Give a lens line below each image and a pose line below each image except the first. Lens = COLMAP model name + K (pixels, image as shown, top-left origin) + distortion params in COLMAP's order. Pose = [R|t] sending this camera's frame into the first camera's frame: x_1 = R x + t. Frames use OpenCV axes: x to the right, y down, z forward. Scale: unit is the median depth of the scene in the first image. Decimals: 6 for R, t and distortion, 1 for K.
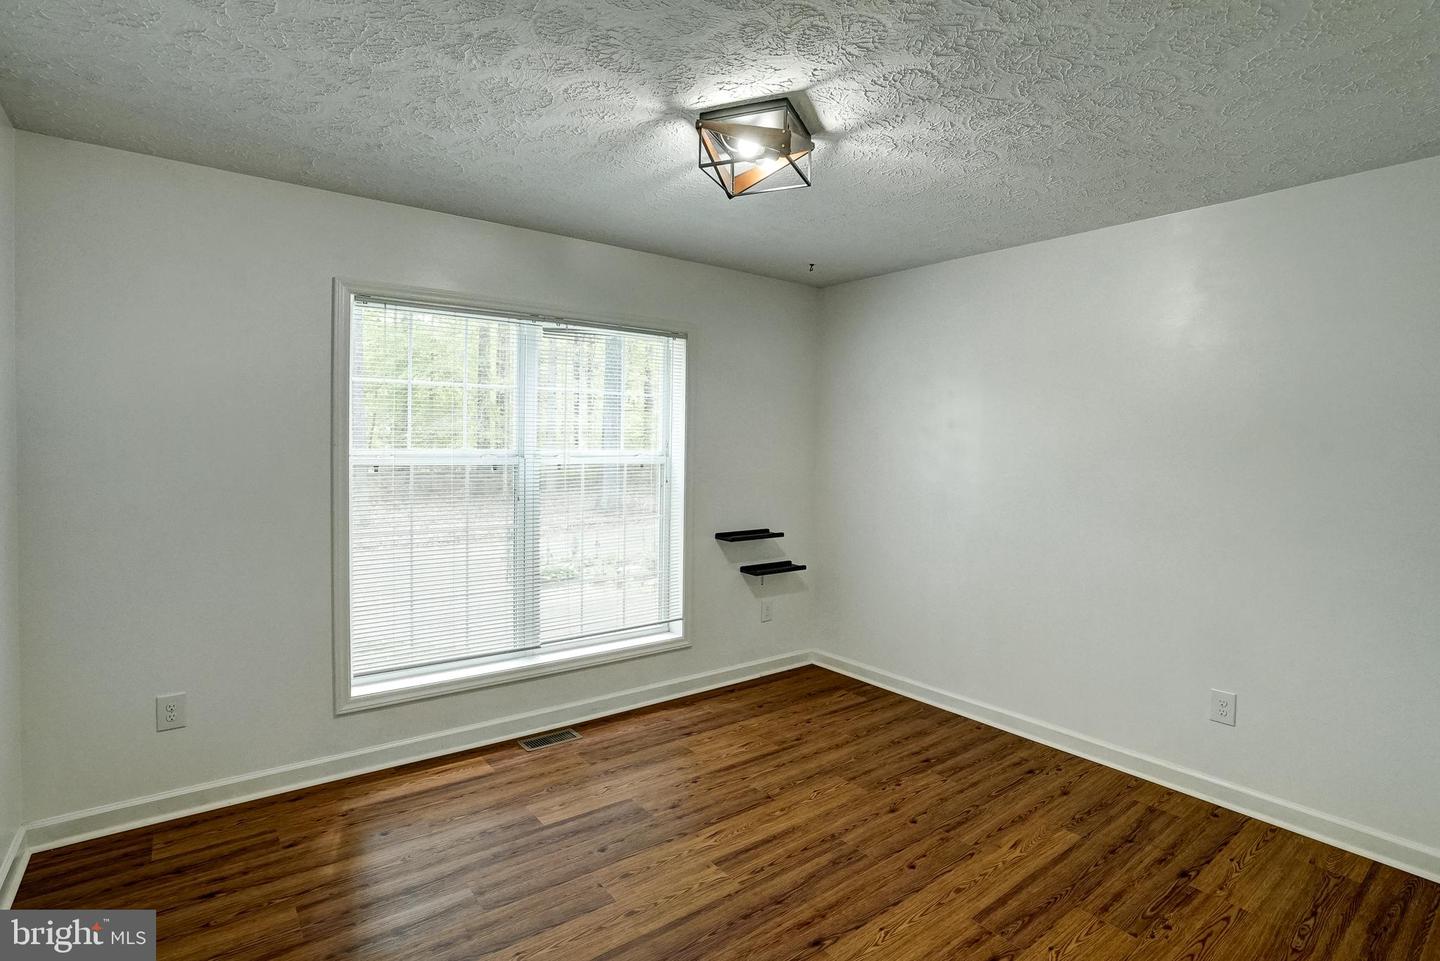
lens RADIAL K [[697.6, 0, 715.5], [0, 697.6, 478.1], [0, 0, 1]] dist [-0.019881, 0.003247]
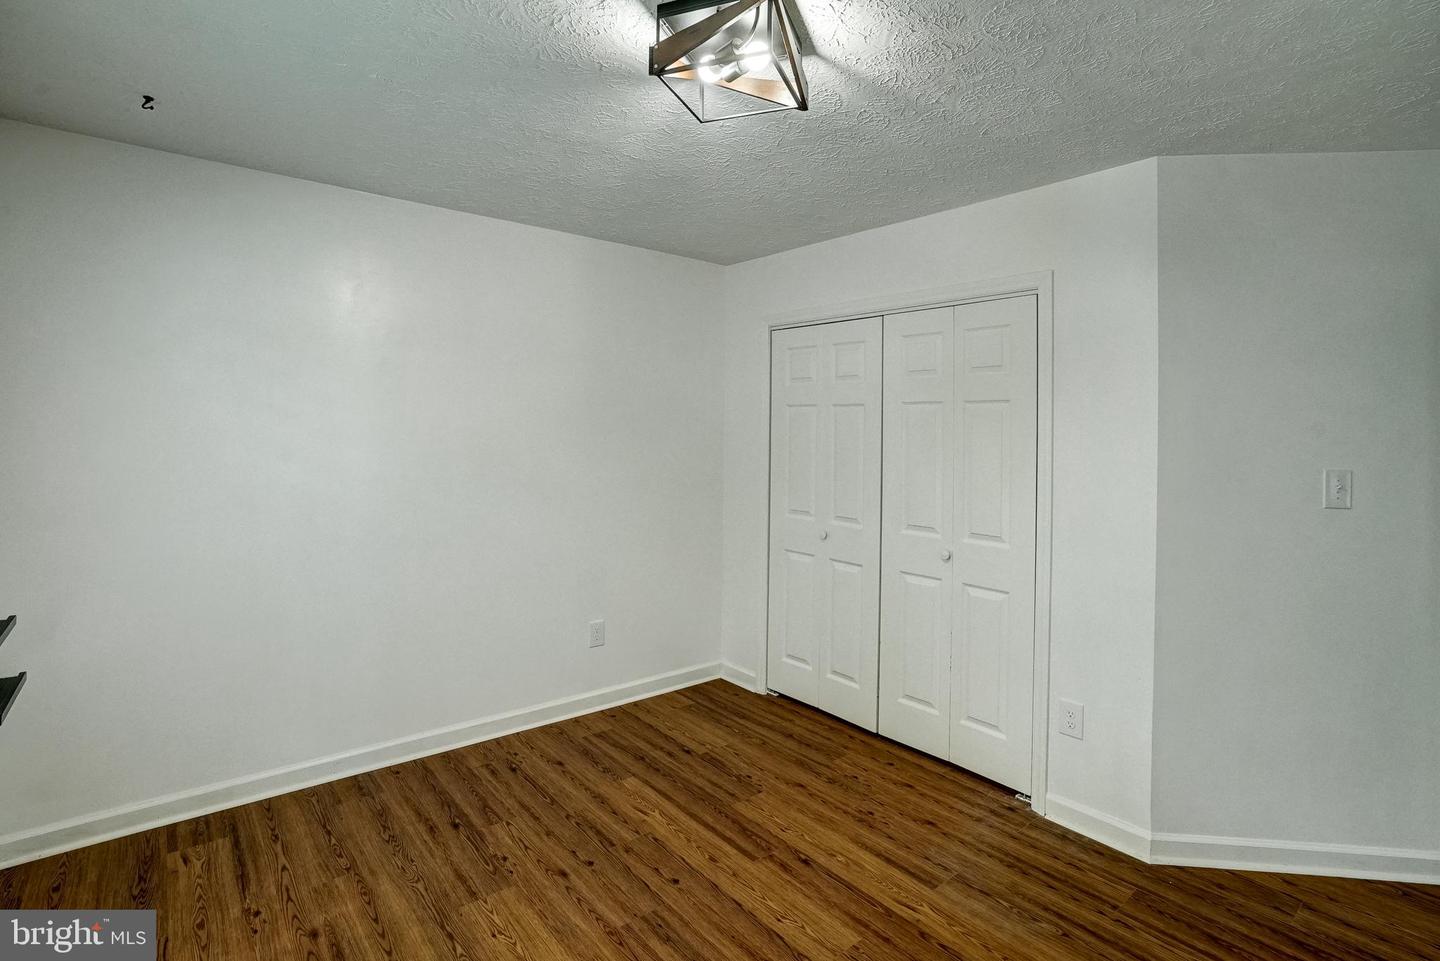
lens RADIAL K [[697.6, 0, 716.0], [0, 697.6, 473.8], [0, 0, 1]] dist [-0.019881, 0.003247]
pose [[-0.019064, -0.071706, 0.997244, -0.520966], [0.031227, 0.996896, 0.072278, -0.041068], [-0.999330, 0.032519, -0.016766, 0.814892]]
